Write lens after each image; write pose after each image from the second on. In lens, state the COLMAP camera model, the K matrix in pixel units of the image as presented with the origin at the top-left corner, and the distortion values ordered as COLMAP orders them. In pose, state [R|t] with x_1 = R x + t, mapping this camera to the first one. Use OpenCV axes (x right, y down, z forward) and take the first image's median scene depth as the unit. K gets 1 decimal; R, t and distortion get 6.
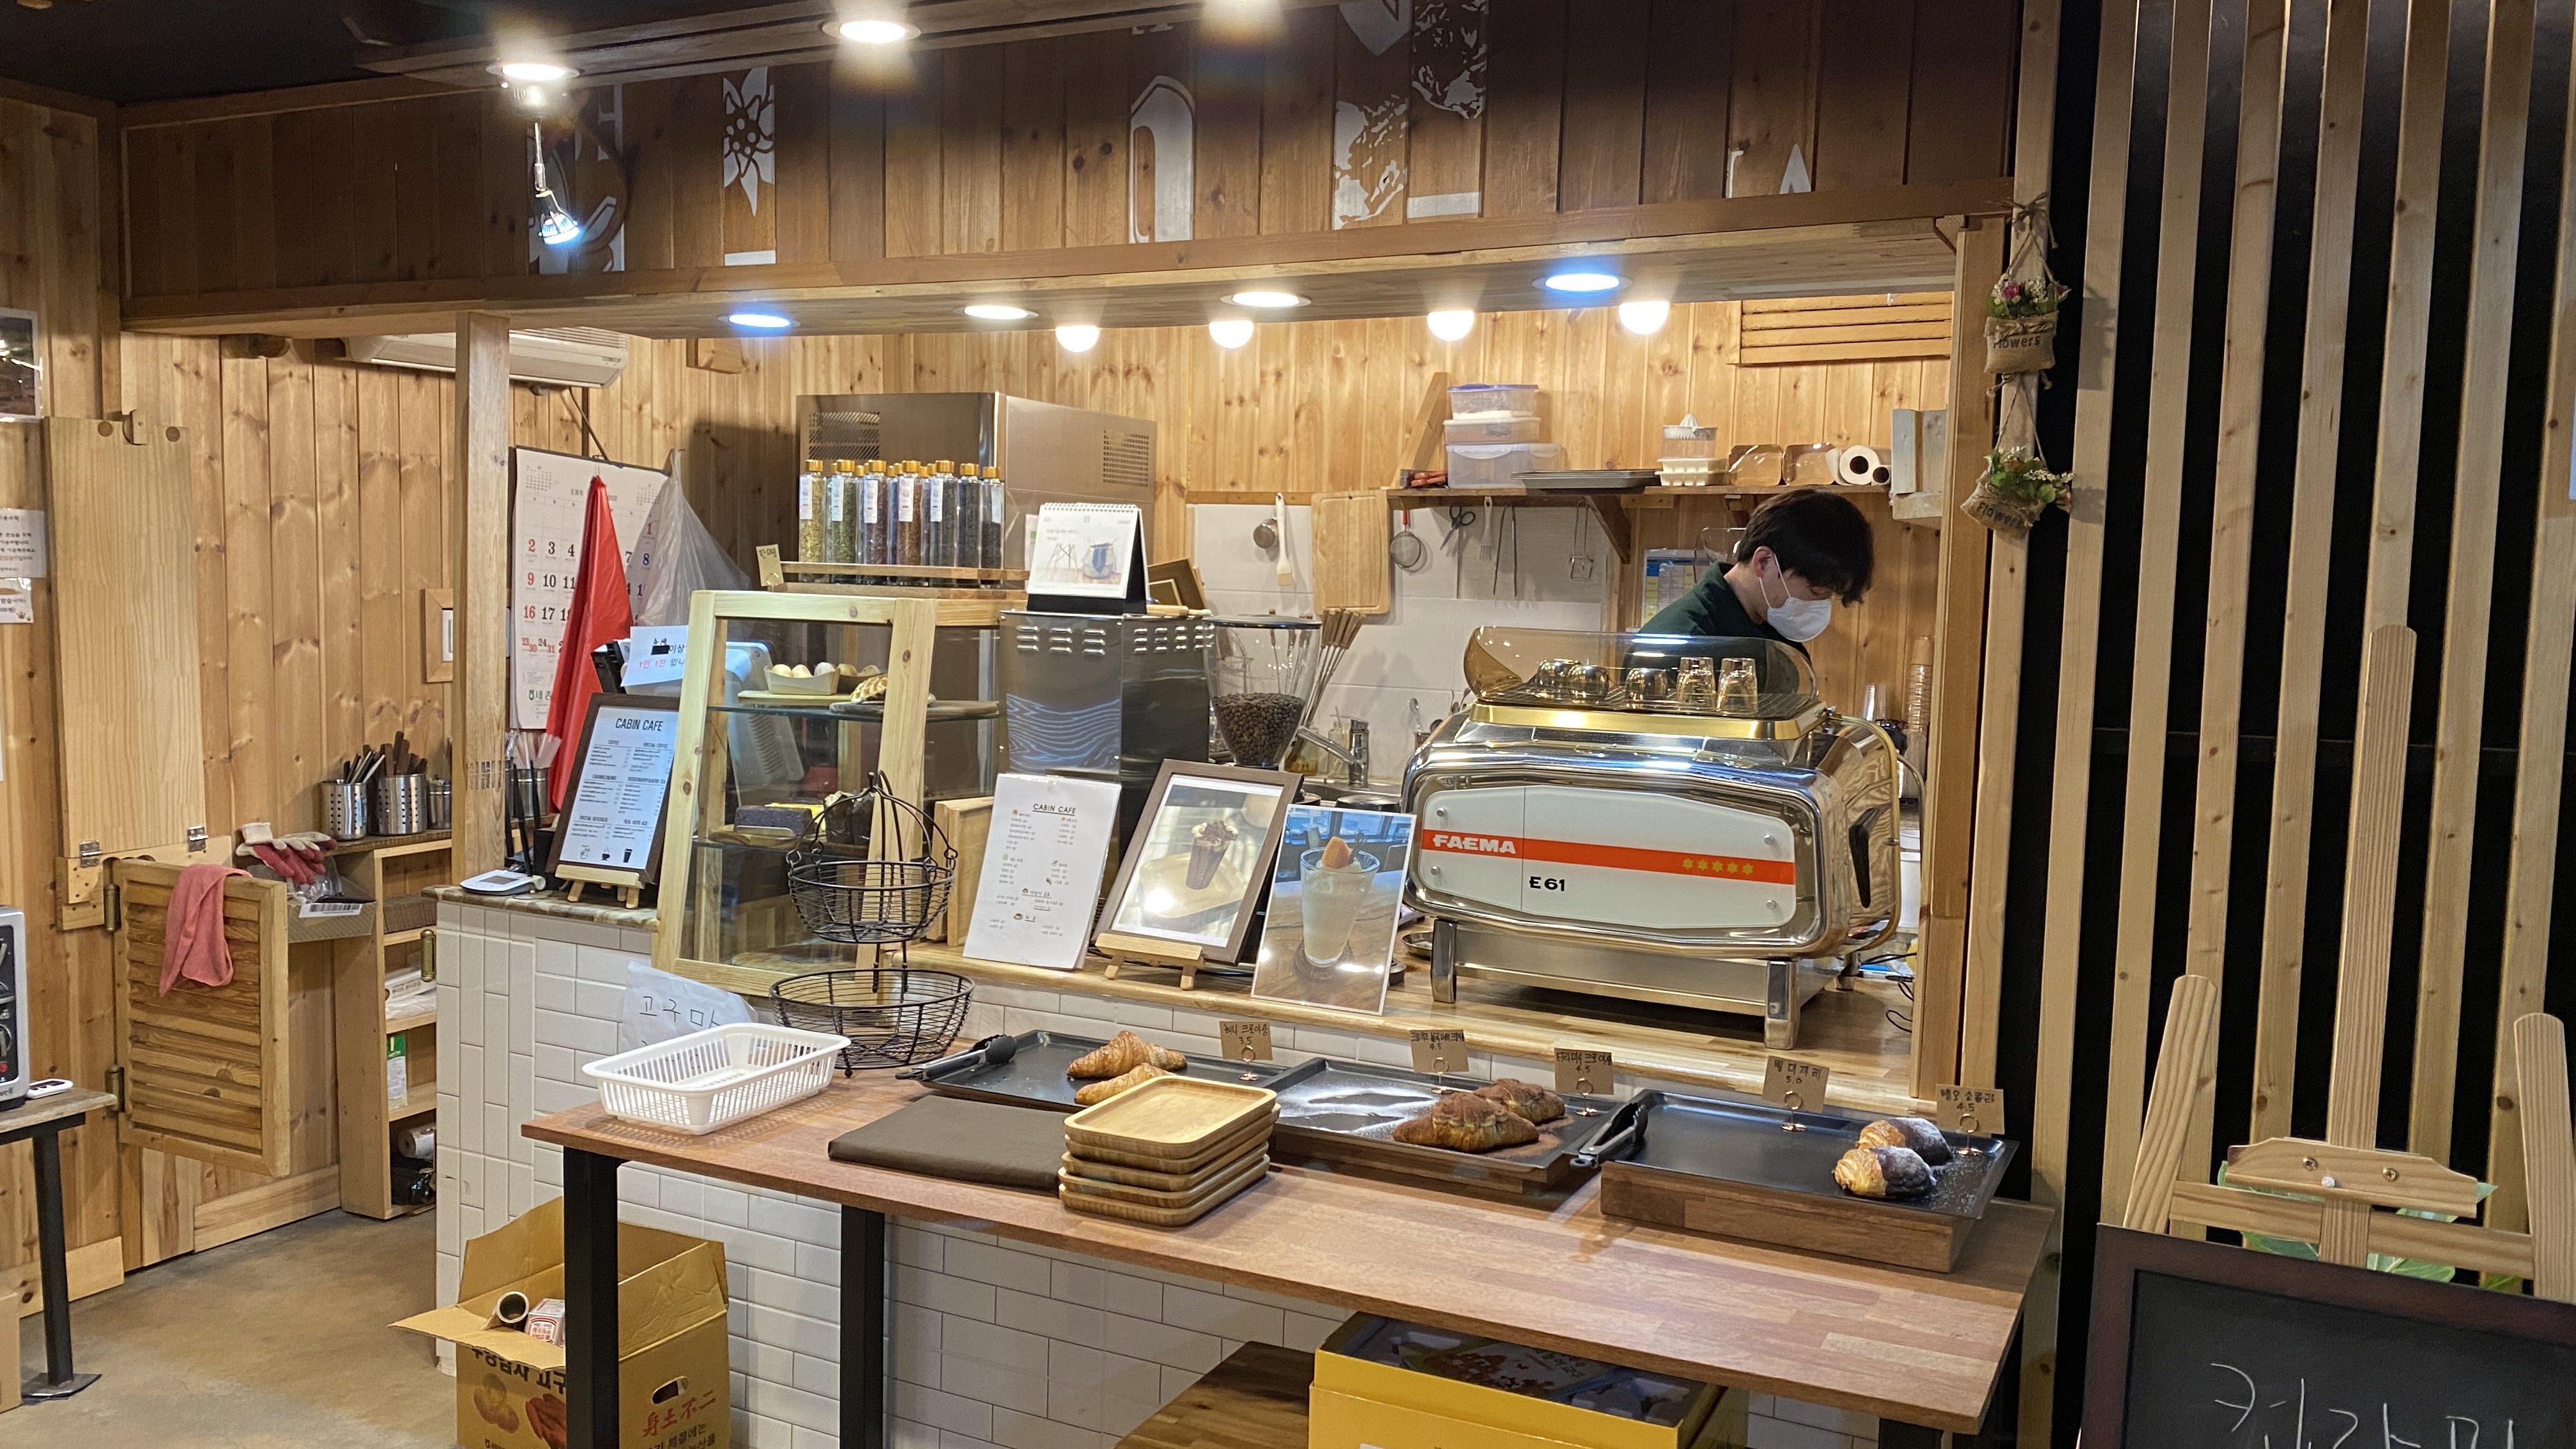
lens RADIAL K [[2015.4, 0, 1179.0], [0, 2015.4, 717.7], [0, 0, 1]] dist [0.115052, -0.303540]
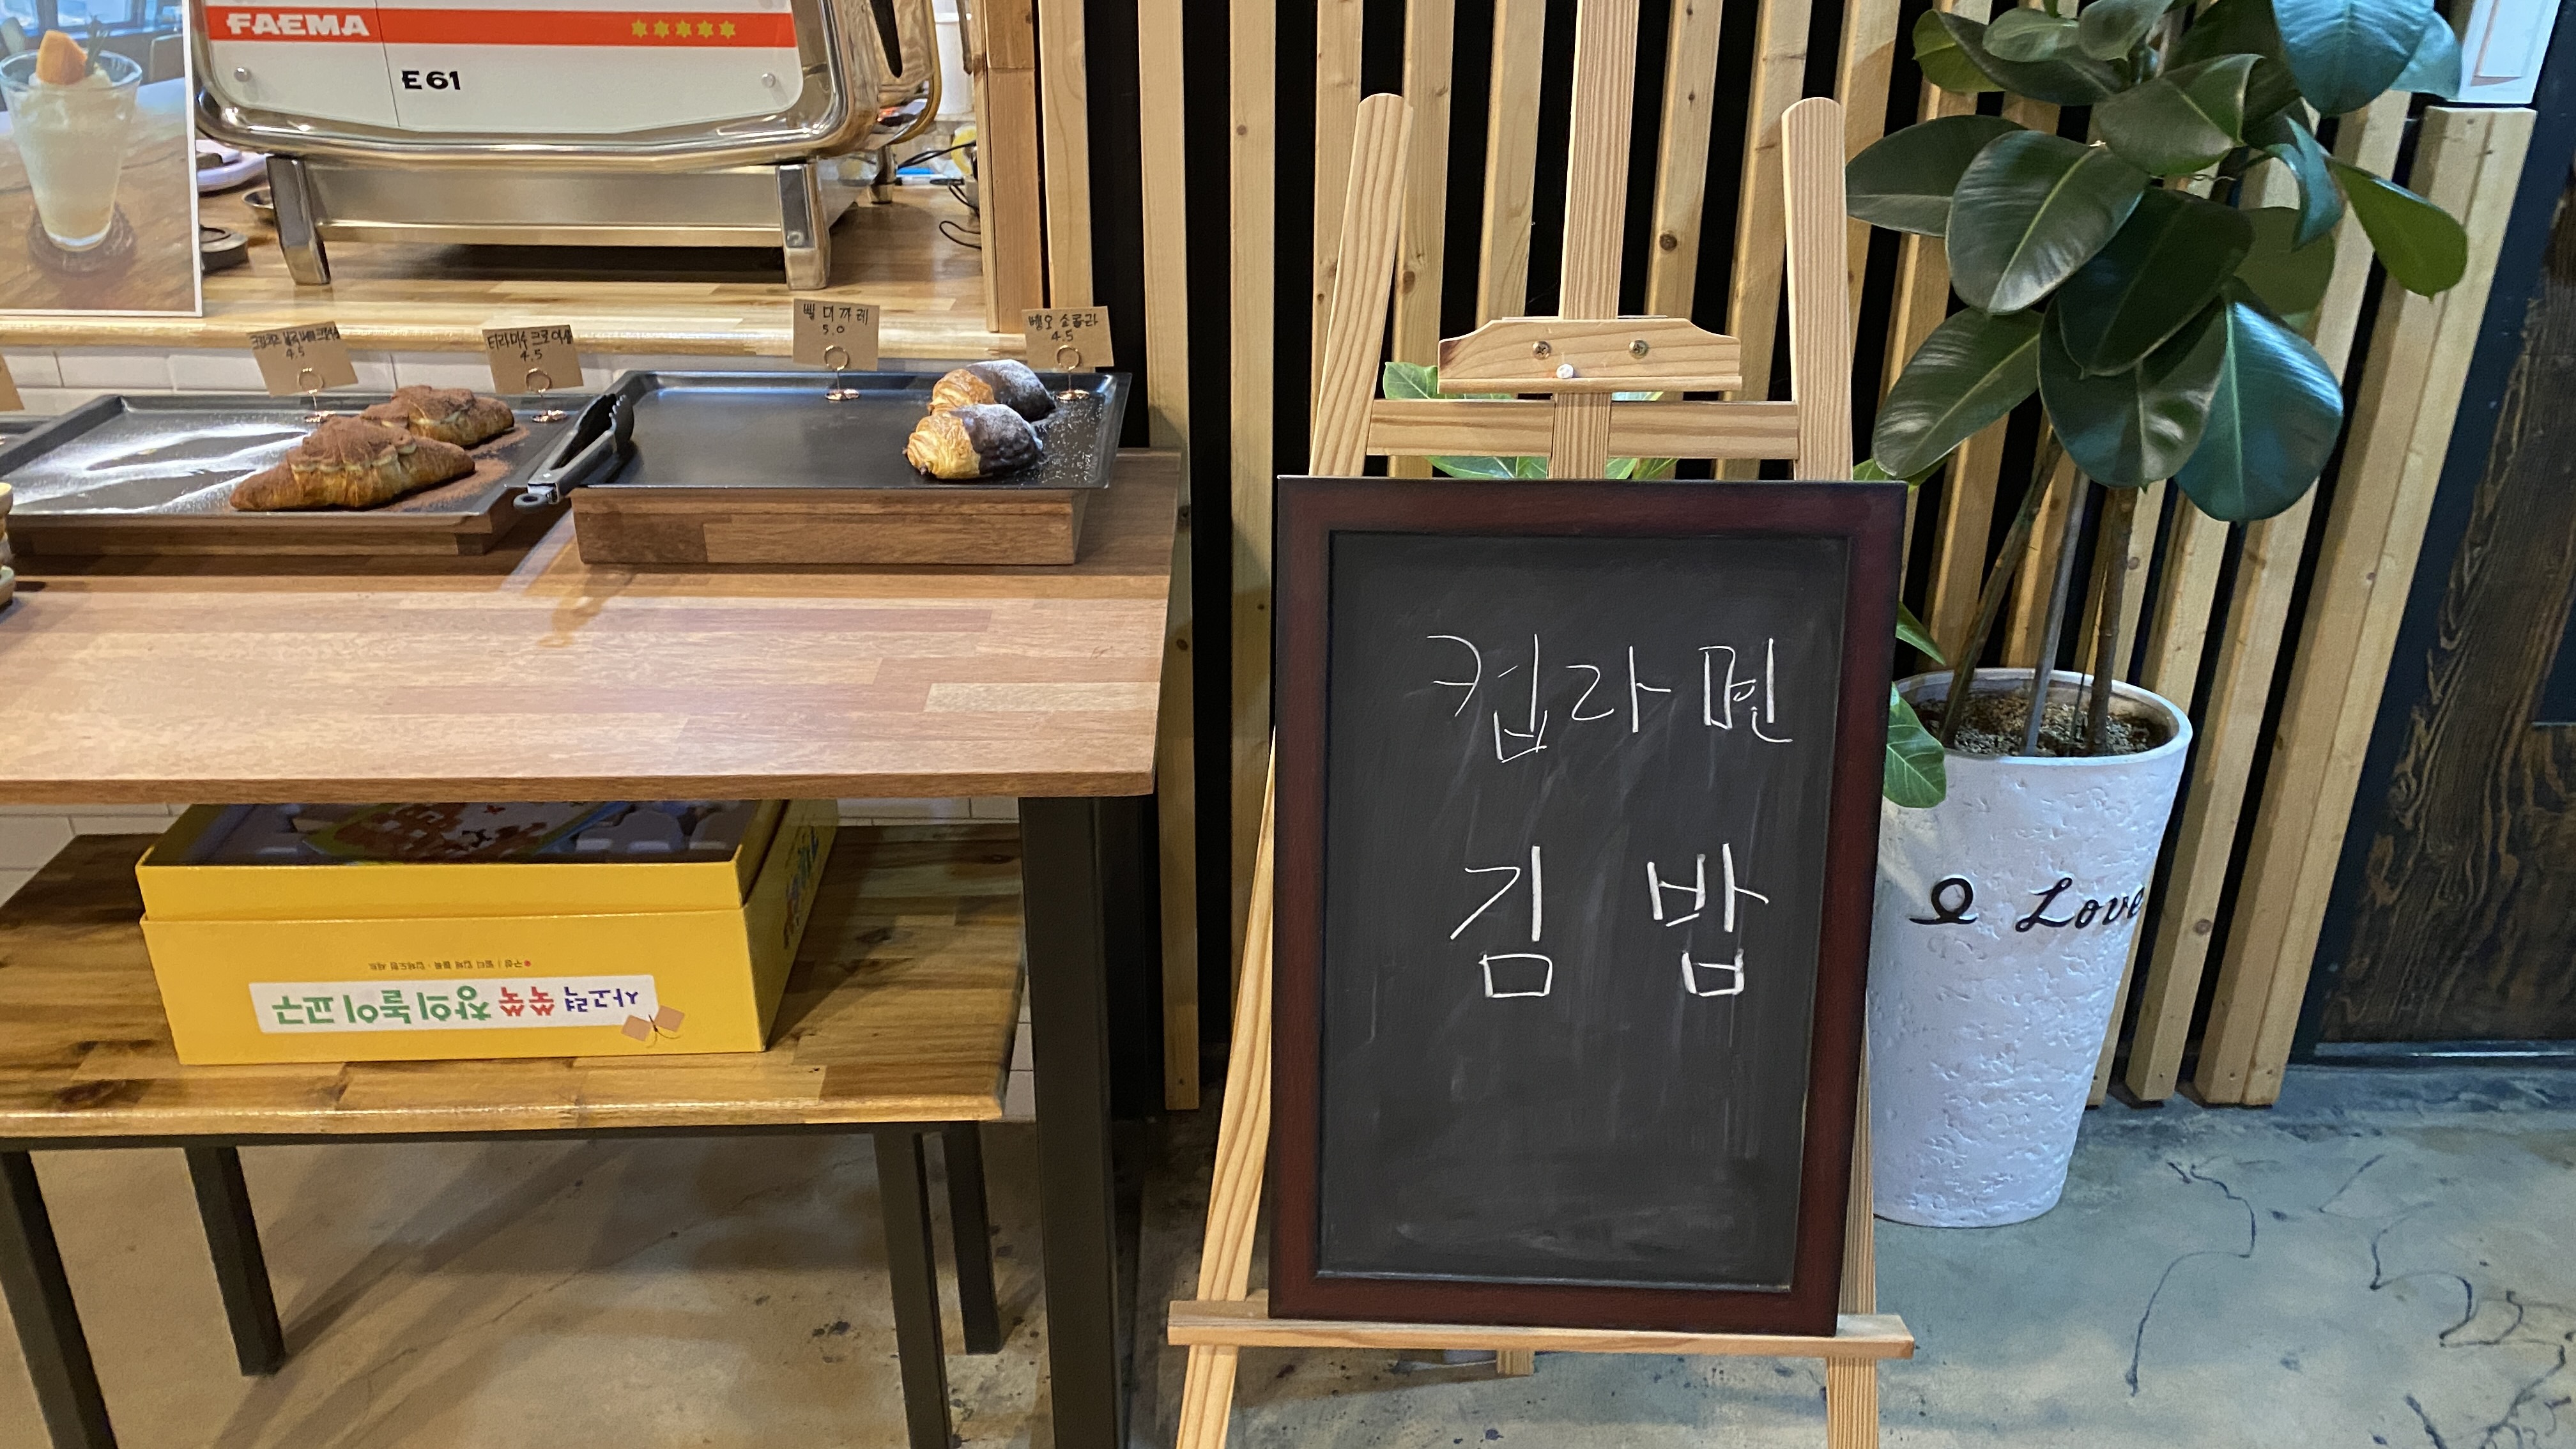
lens RADIAL K [[2048.2, 0, 1288.0], [0, 2048.2, 724.5], [0, 0, 1]] dist [0.121205, -0.185391]
pose [[0.866902, -0.218951, 0.447819, 0.089536], [0.049715, 0.931867, 0.359376, 0.056918], [-0.495994, -0.289281, 0.818723, 0.301085]]
